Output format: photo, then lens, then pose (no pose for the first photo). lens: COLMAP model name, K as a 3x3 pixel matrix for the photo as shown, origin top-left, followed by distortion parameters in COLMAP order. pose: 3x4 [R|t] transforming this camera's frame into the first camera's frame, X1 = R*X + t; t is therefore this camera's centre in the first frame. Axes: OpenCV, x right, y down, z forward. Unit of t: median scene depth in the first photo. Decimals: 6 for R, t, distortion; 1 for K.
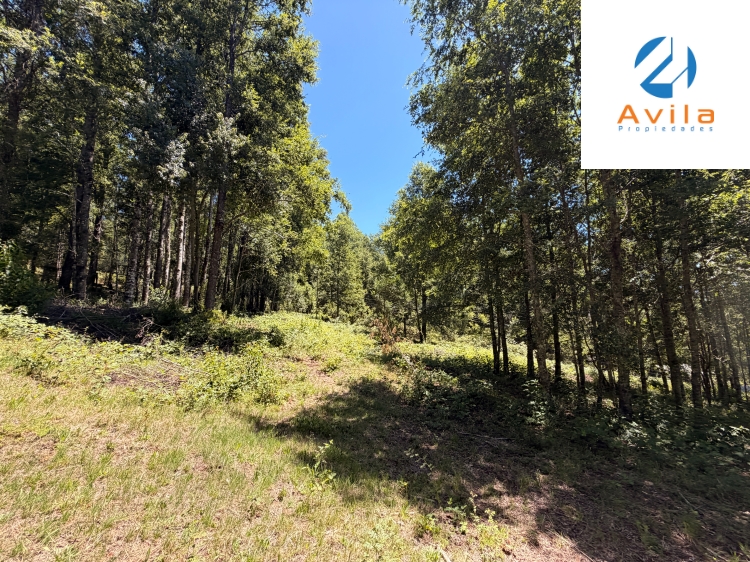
lens RADIAL K [[297.1, 0, 375.5], [0, 297.1, 281.9], [0, 0, 1]] dist [-0.002233, 0.000075]
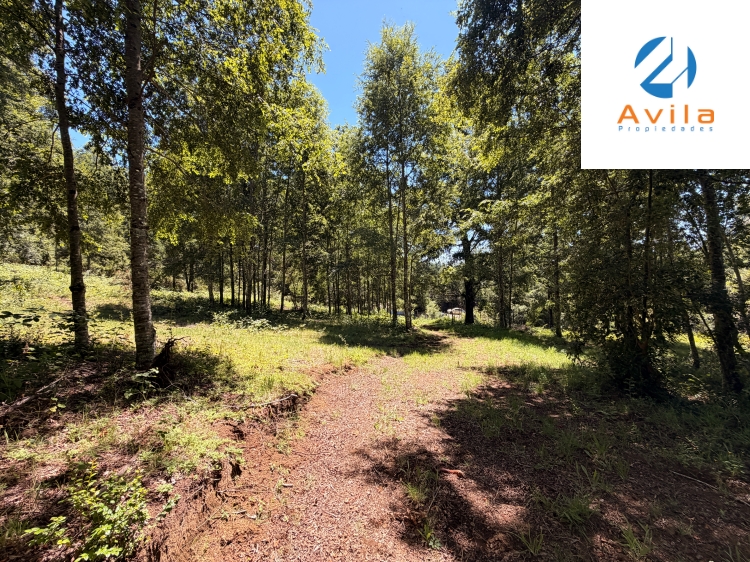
lens RADIAL K [[297.1, 0, 376.1], [0, 297.1, 283.1], [0, 0, 1]] dist [-0.002233, 0.000075]
pose [[0.803992, -0.006036, 0.594609, 0.191703], [-0.084013, 0.988765, 0.123635, -0.141696], [-0.588675, -0.149357, 0.794452, -1.228433]]
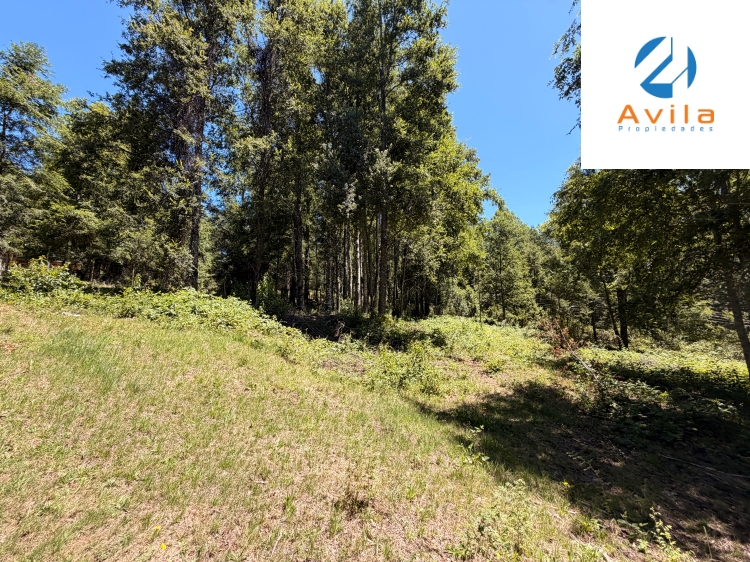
lens RADIAL K [[297.1, 0, 373.5], [0, 297.1, 280.6], [0, 0, 1]] dist [-0.002233, 0.000075]
pose [[0.854900, -0.087248, -0.511404, 0.033088], [0.077255, 0.996176, -0.040808, 0.004780], [0.513009, -0.004621, 0.858371, -0.039905]]
